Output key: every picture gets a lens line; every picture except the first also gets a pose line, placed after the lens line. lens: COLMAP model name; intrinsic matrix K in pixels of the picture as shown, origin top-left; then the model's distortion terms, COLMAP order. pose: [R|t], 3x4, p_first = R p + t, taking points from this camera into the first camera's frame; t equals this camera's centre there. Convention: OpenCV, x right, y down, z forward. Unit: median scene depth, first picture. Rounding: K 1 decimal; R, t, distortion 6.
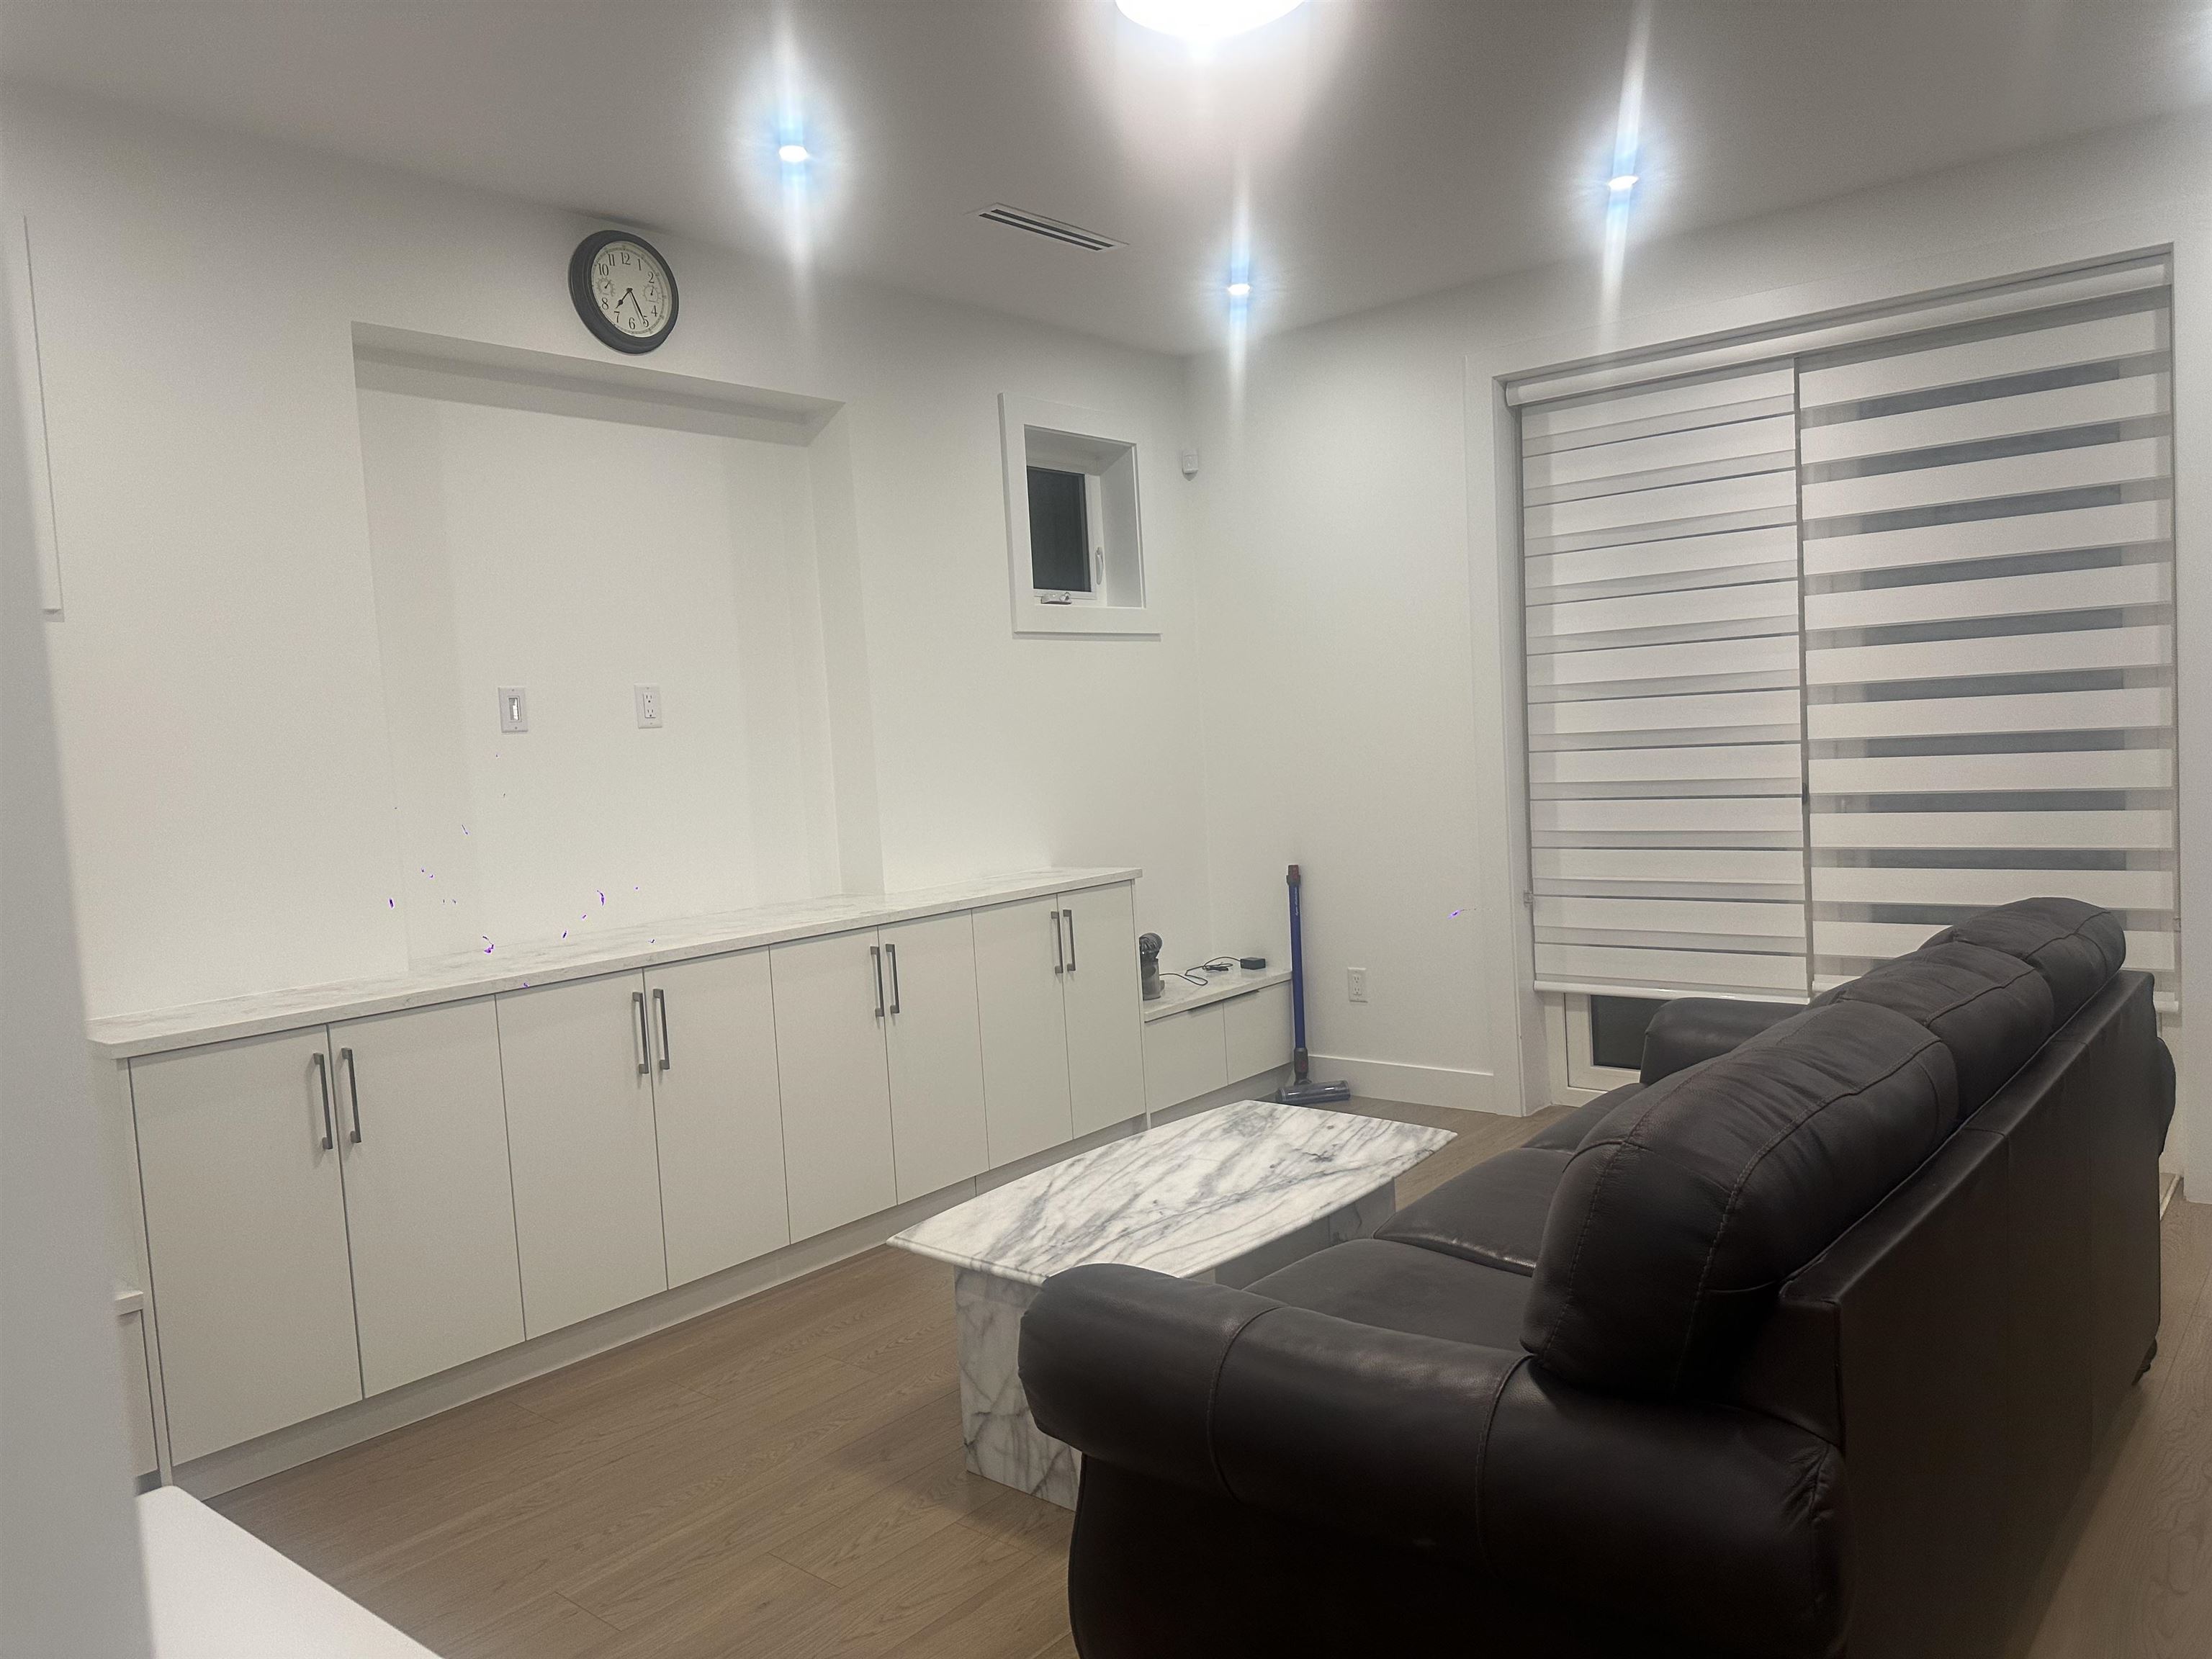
lens RADIAL K [[1557.5, 0, 1114.4], [0, 1557.5, 822.6], [0, 0, 1]] dist [0.023957, -0.018681]
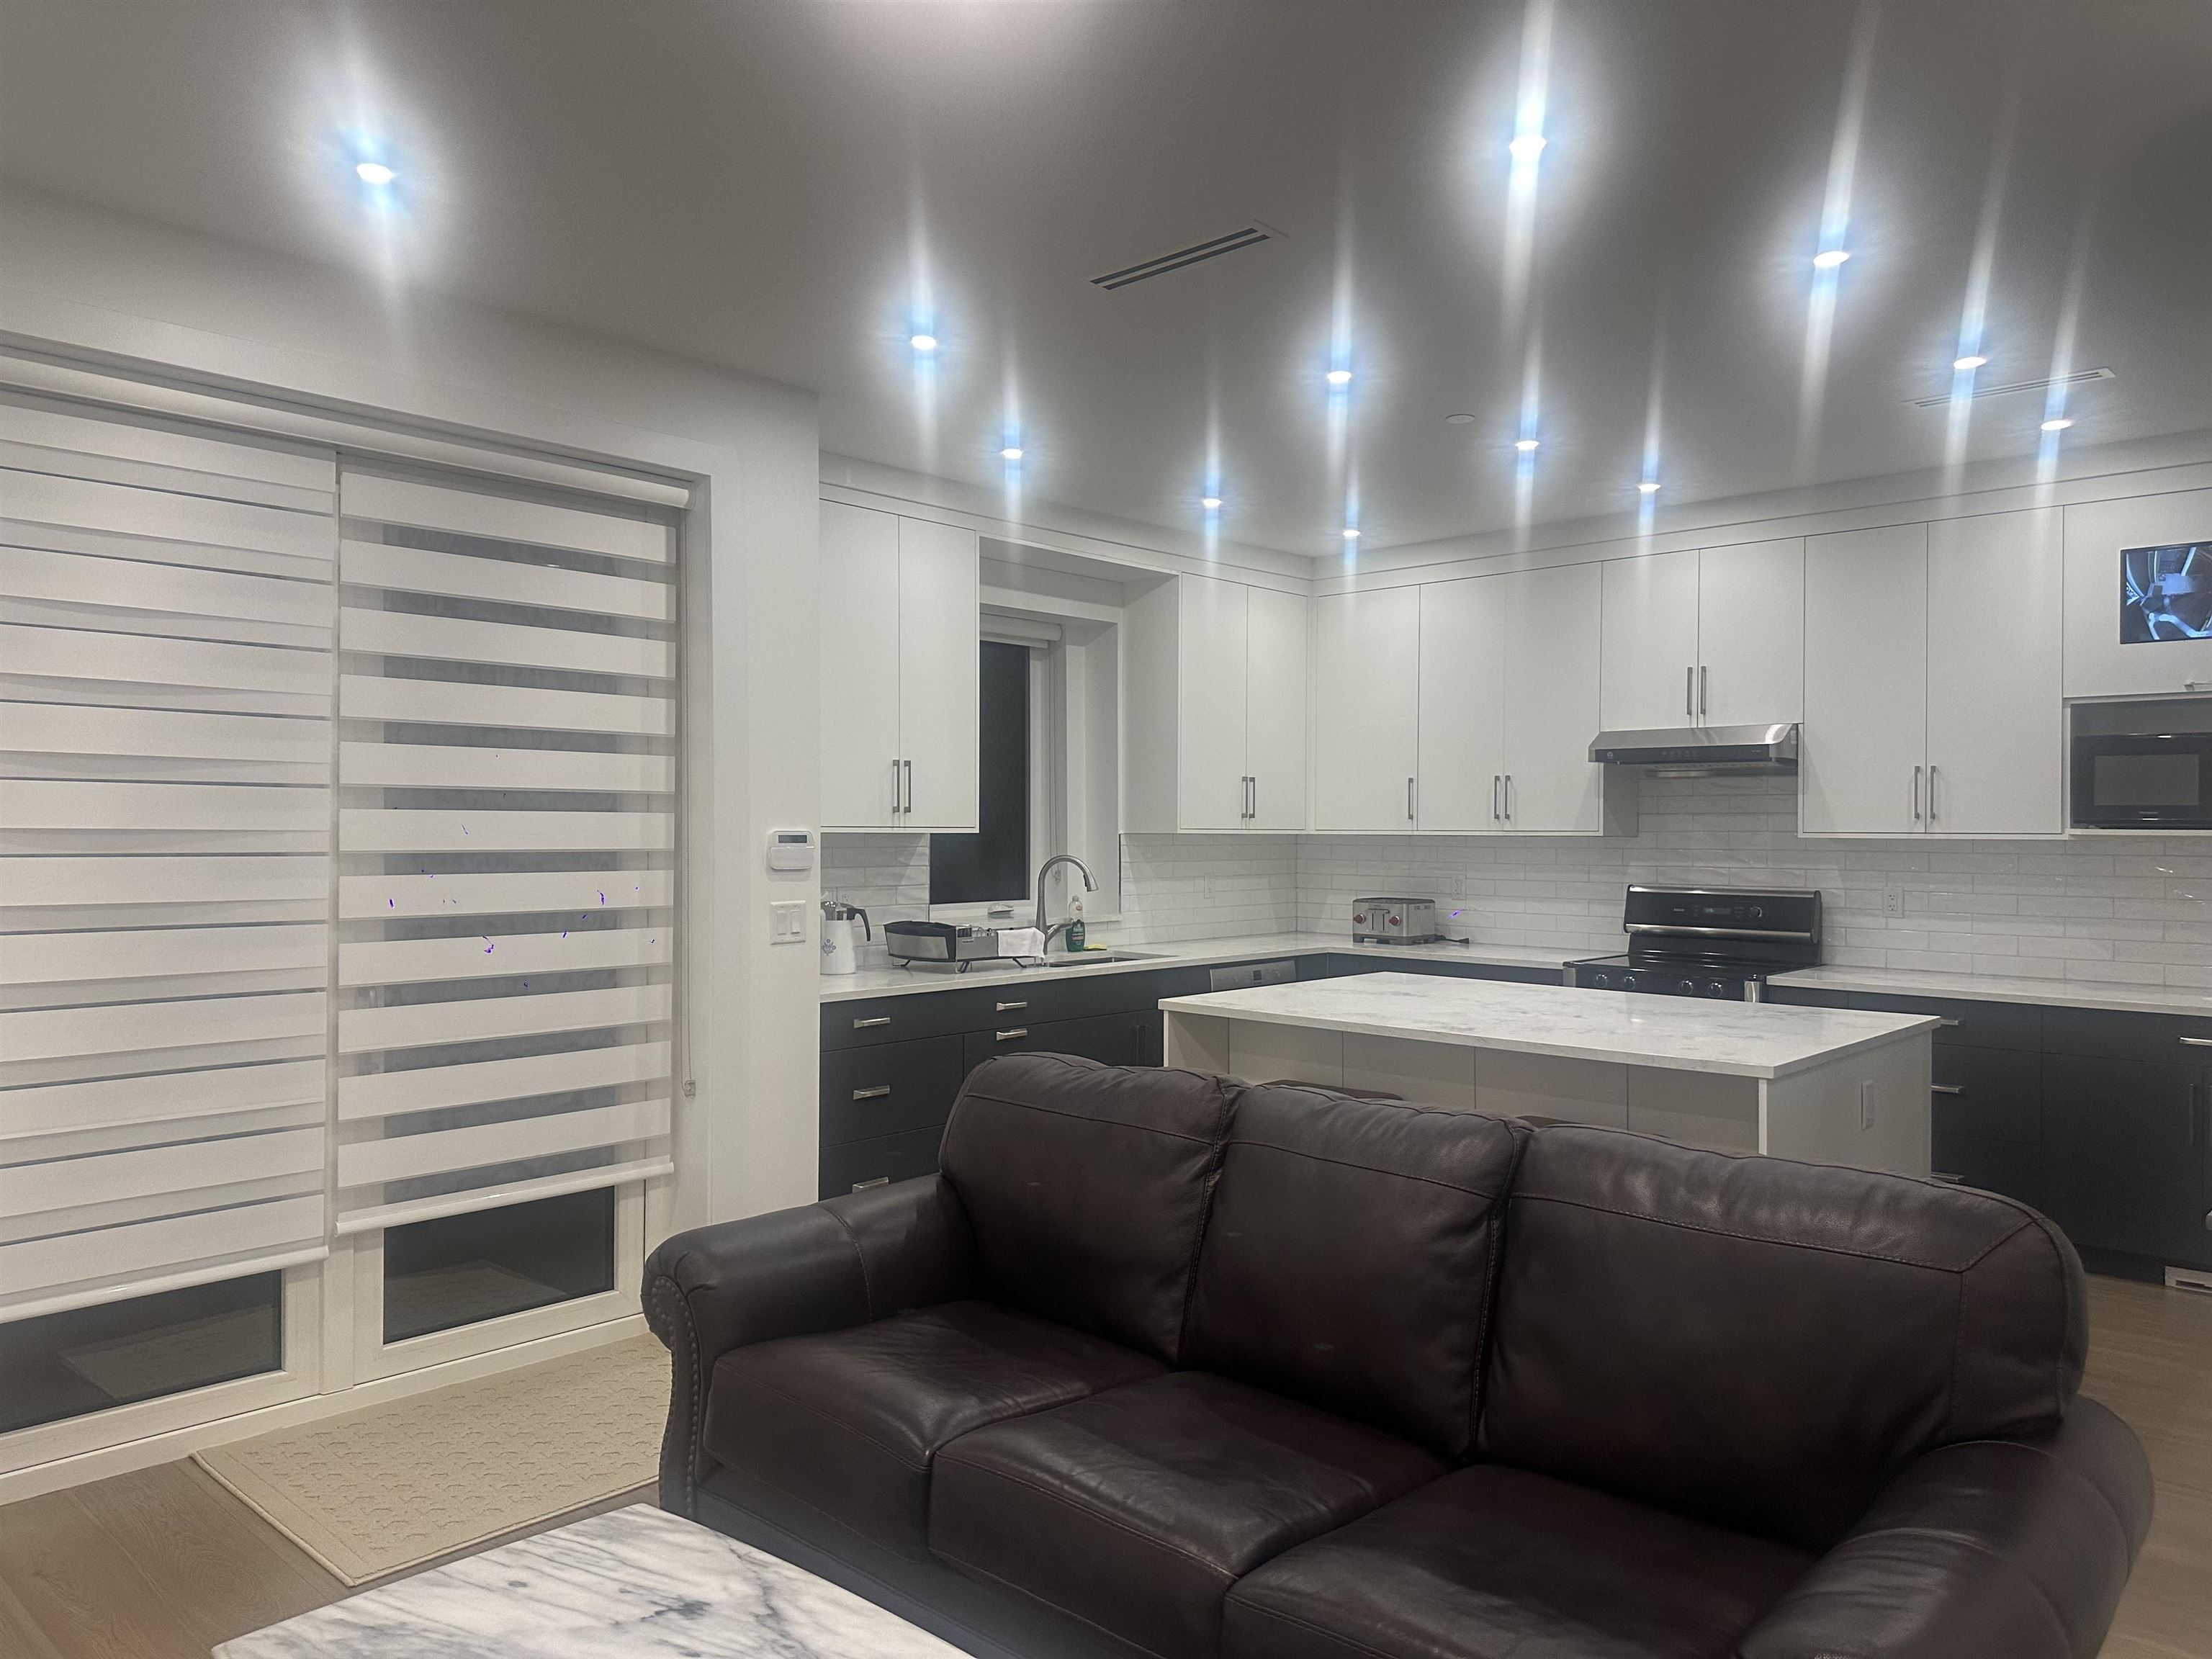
lens RADIAL K [[1557.5, 0, 1092.2], [0, 1557.5, 843.6], [0, 0, 1]] dist [0.023957, -0.018681]
pose [[0.048522, 0.050631, 0.997538, -0.443540], [0.057152, 0.996937, -0.053380, -0.034666], [-0.997186, 0.059601, 0.045480, 0.745493]]
